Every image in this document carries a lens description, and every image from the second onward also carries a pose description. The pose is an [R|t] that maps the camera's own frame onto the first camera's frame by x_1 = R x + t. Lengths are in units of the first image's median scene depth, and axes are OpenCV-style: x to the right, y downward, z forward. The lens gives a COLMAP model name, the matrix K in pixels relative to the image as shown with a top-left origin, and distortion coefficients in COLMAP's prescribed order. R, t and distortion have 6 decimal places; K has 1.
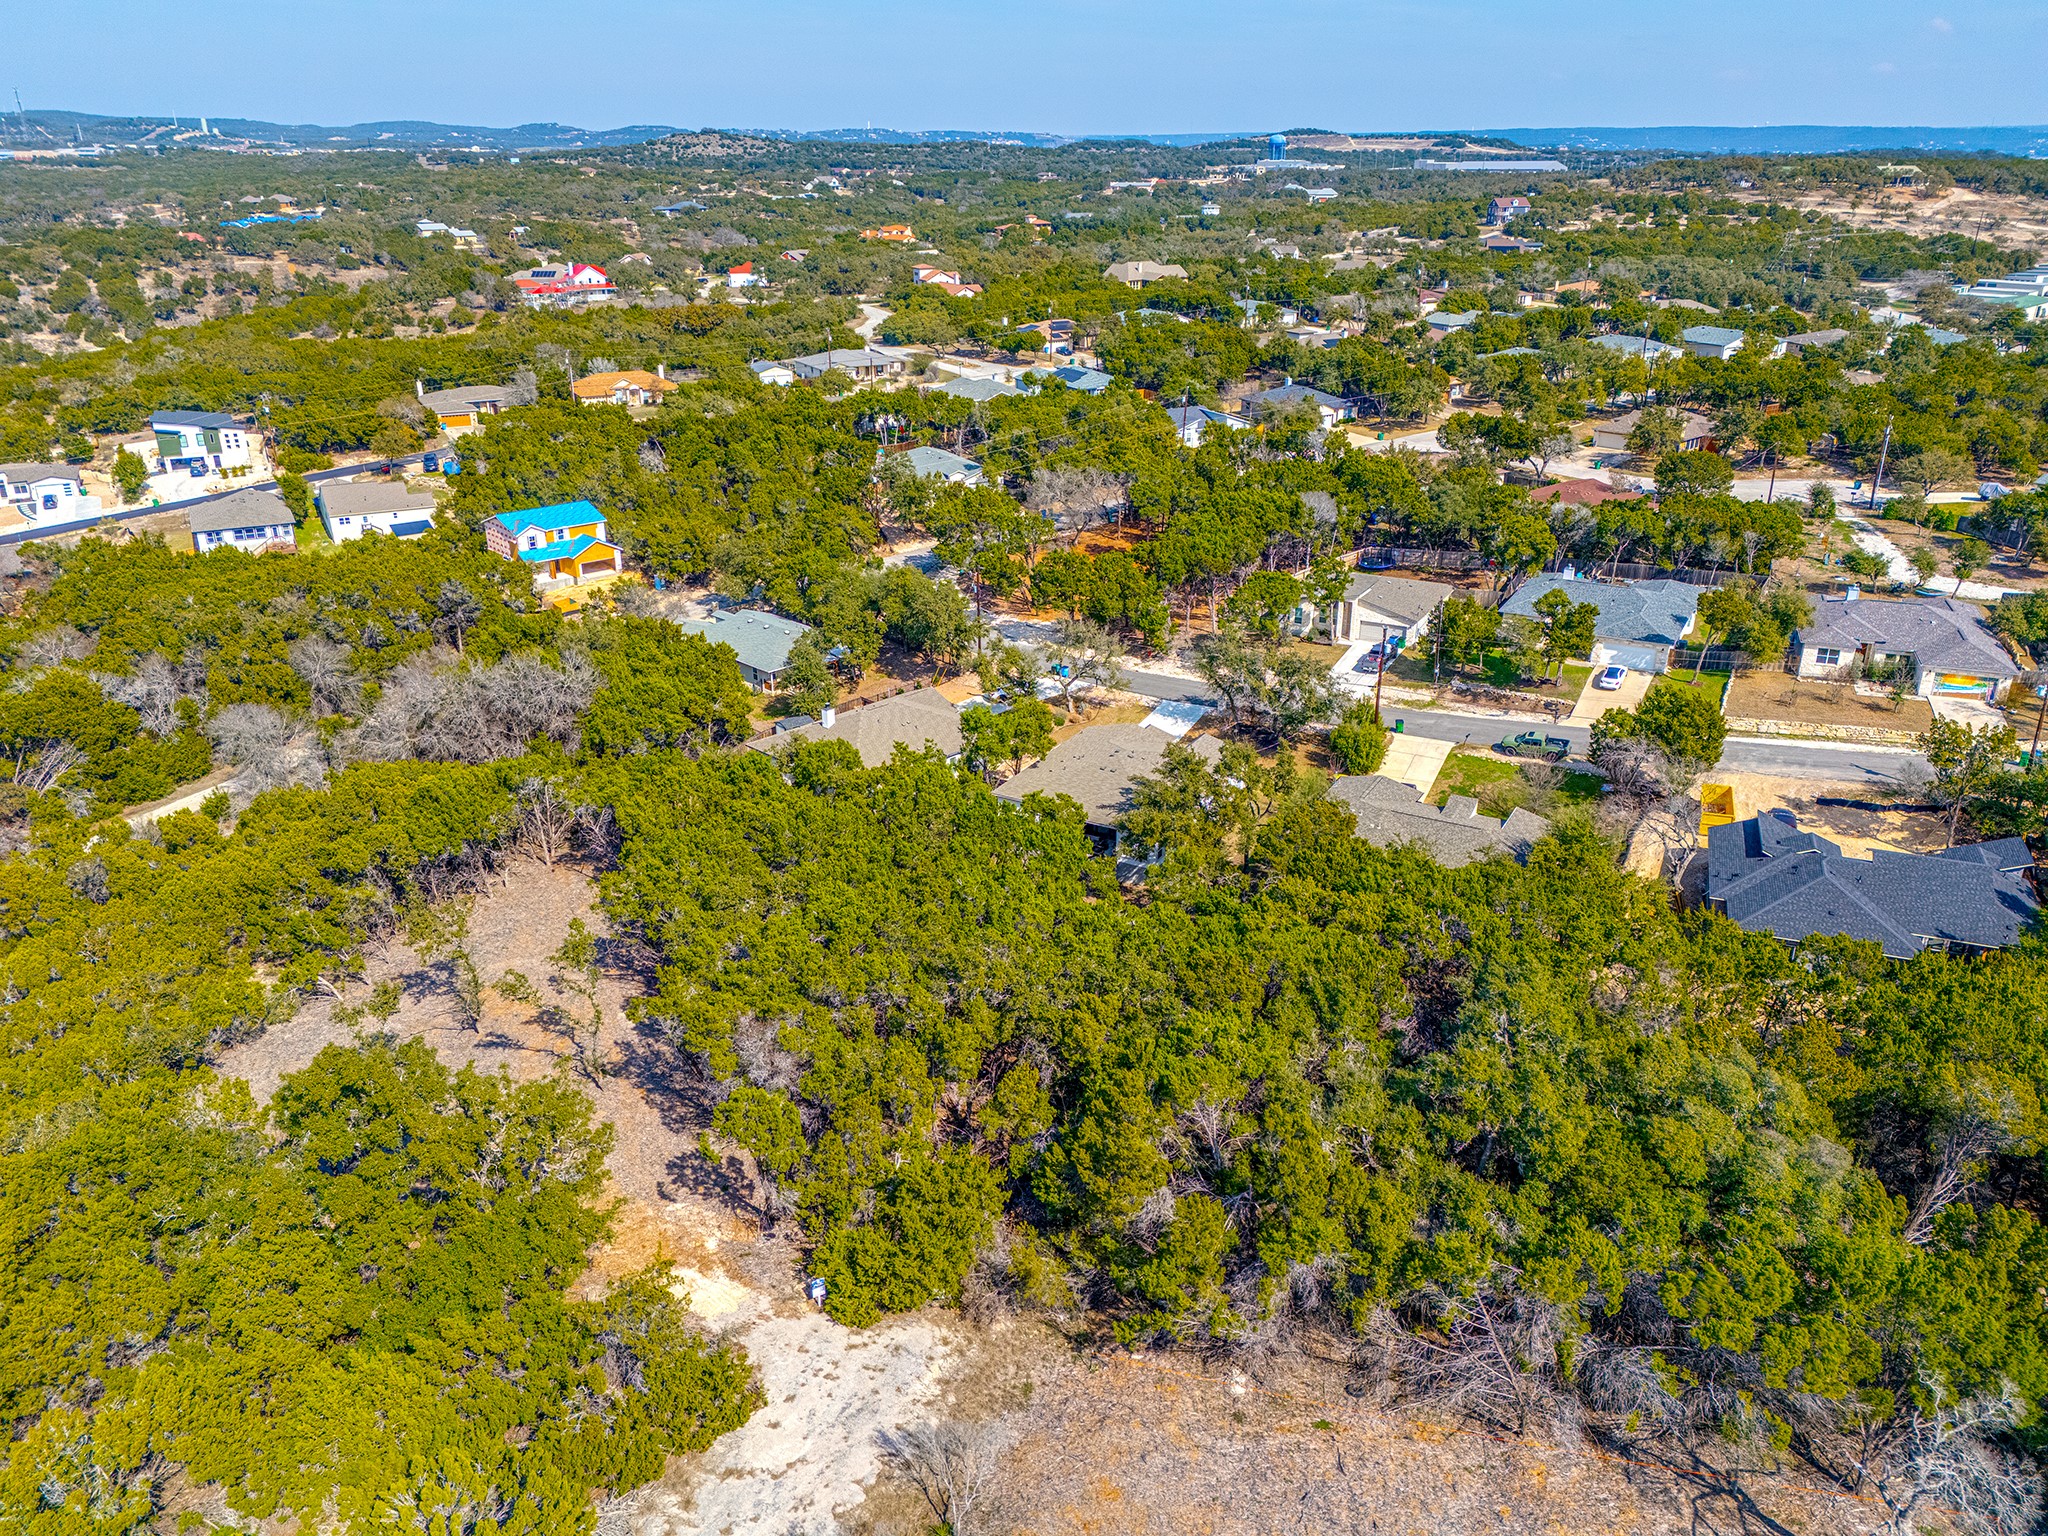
lens RADIAL K [[1501.1, 0, 1024.0], [0, 1501.1, 768.0], [0, 0, 1]] dist [0.066744, -0.058081]
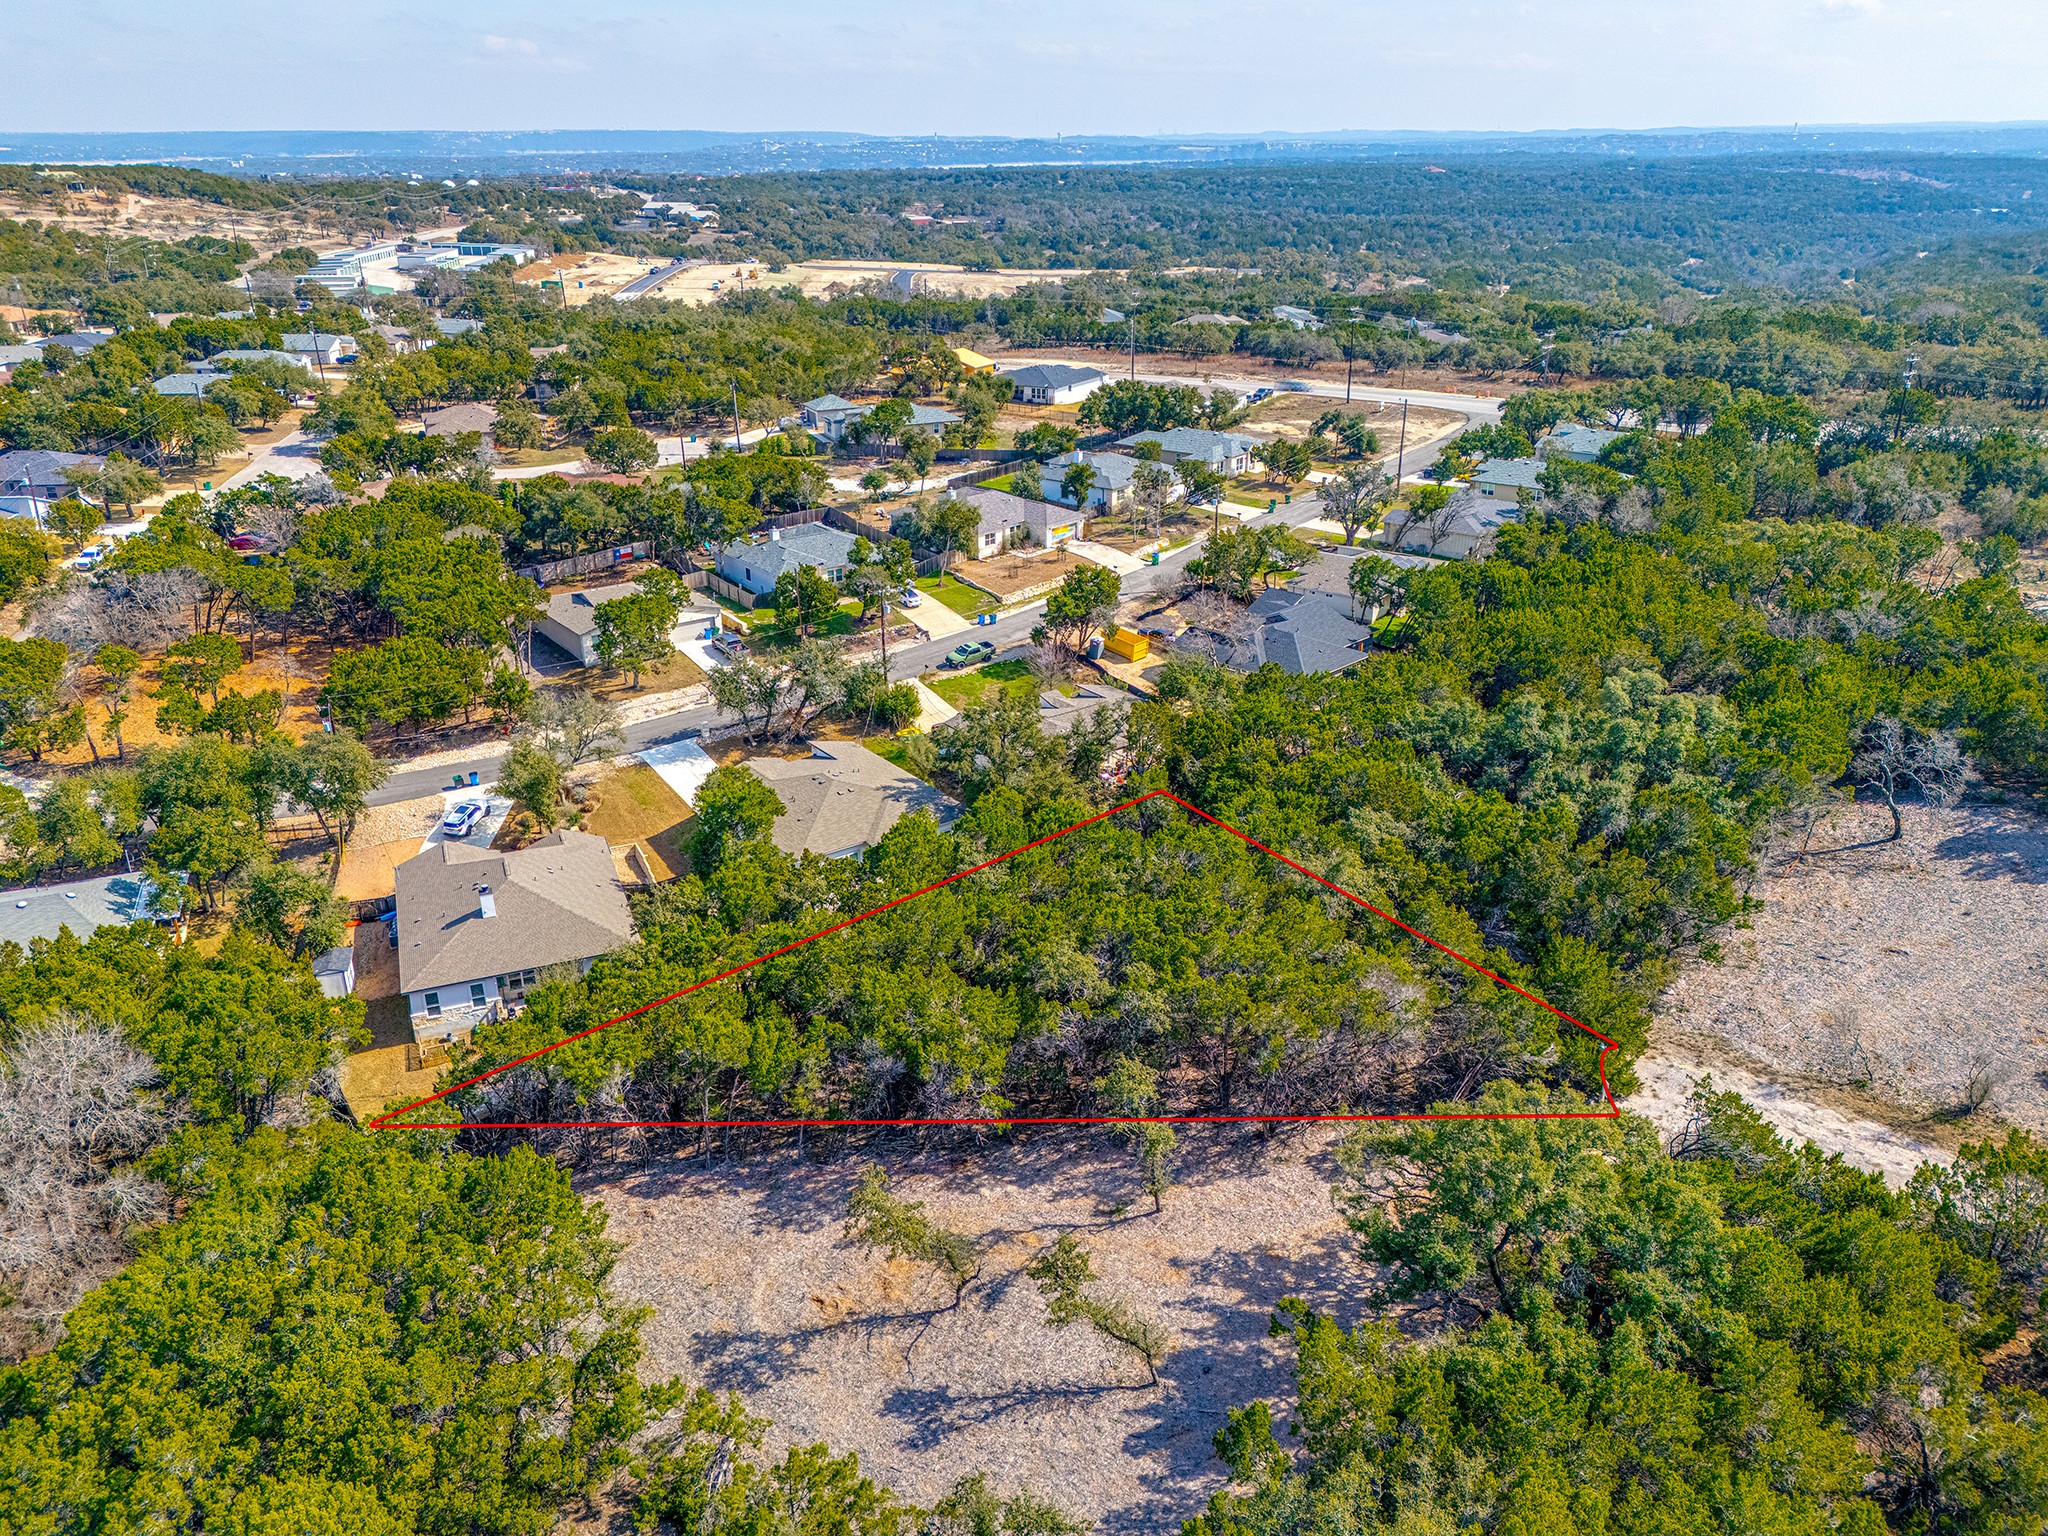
lens RADIAL K [[1501.1, 0, 1024.0], [0, 1501.1, 768.0], [0, 0, 1]] dist [0.066744, -0.058081]
pose [[0.389652, -0.353568, 0.850389, -0.423592], [0.356408, 0.909314, 0.214759, -0.106786], [-0.849202, 0.219404, 0.480331, 0.255607]]
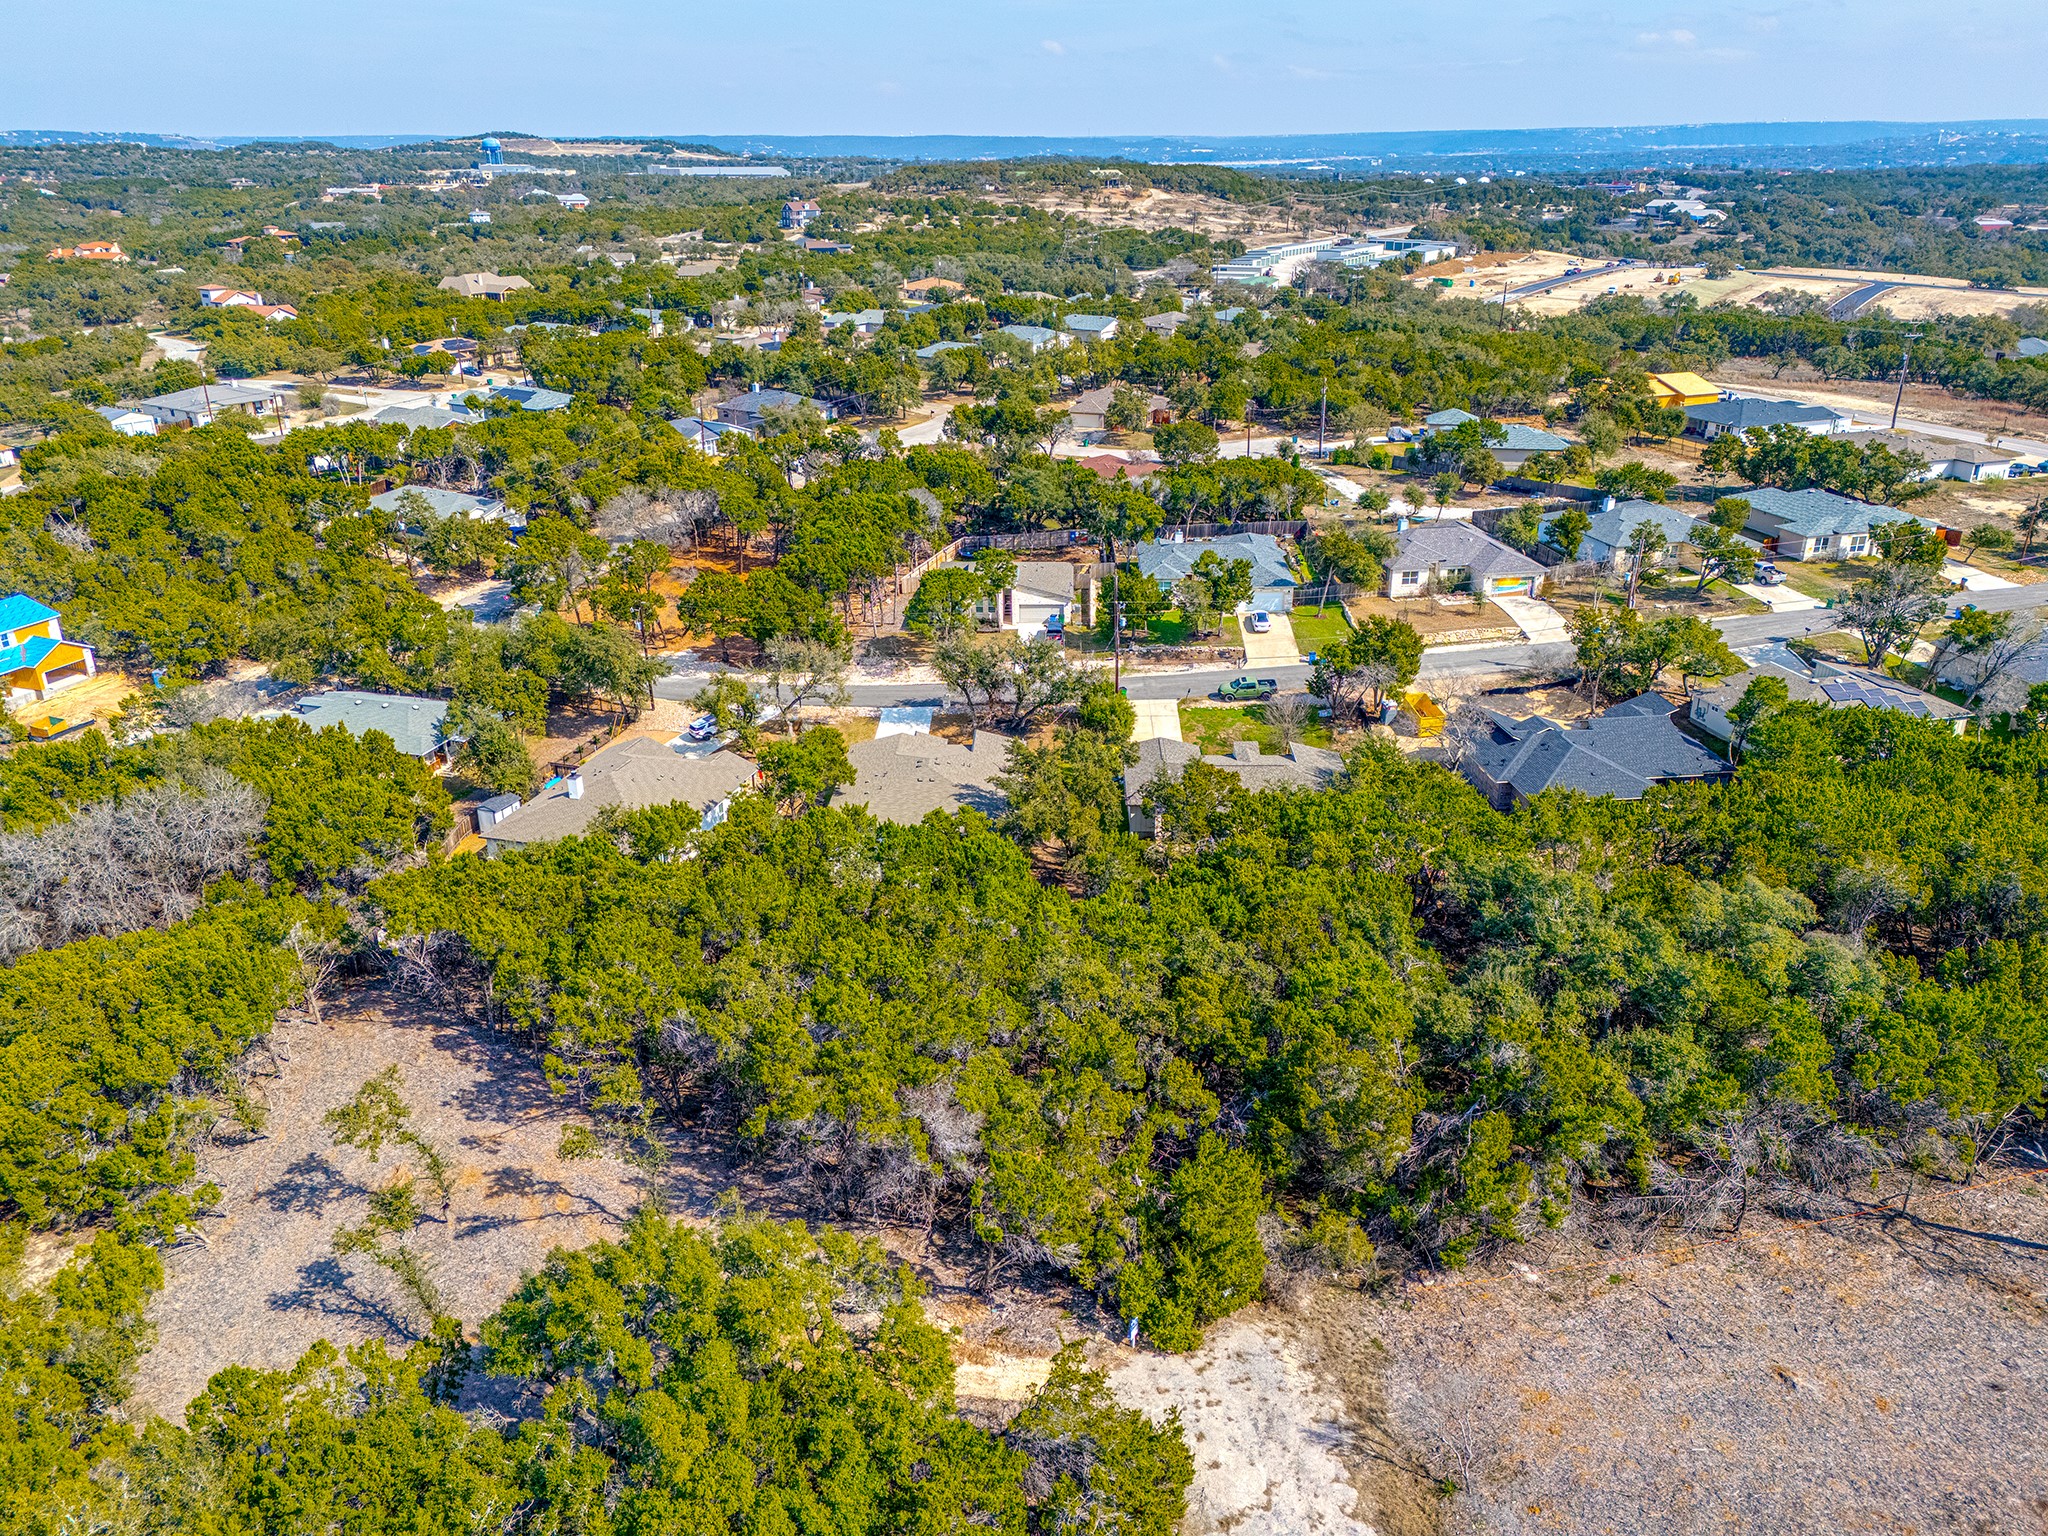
lens RADIAL K [[1510.6, 0, 1024.0], [0, 1510.6, 768.0], [0, 0, 1]] dist [0.073608, -0.065366]
pose [[0.879109, -0.184468, 0.439475, -0.188354], [0.186934, 0.981633, 0.038101, -0.019074], [-0.438432, 0.048658, 0.897446, 0.048221]]
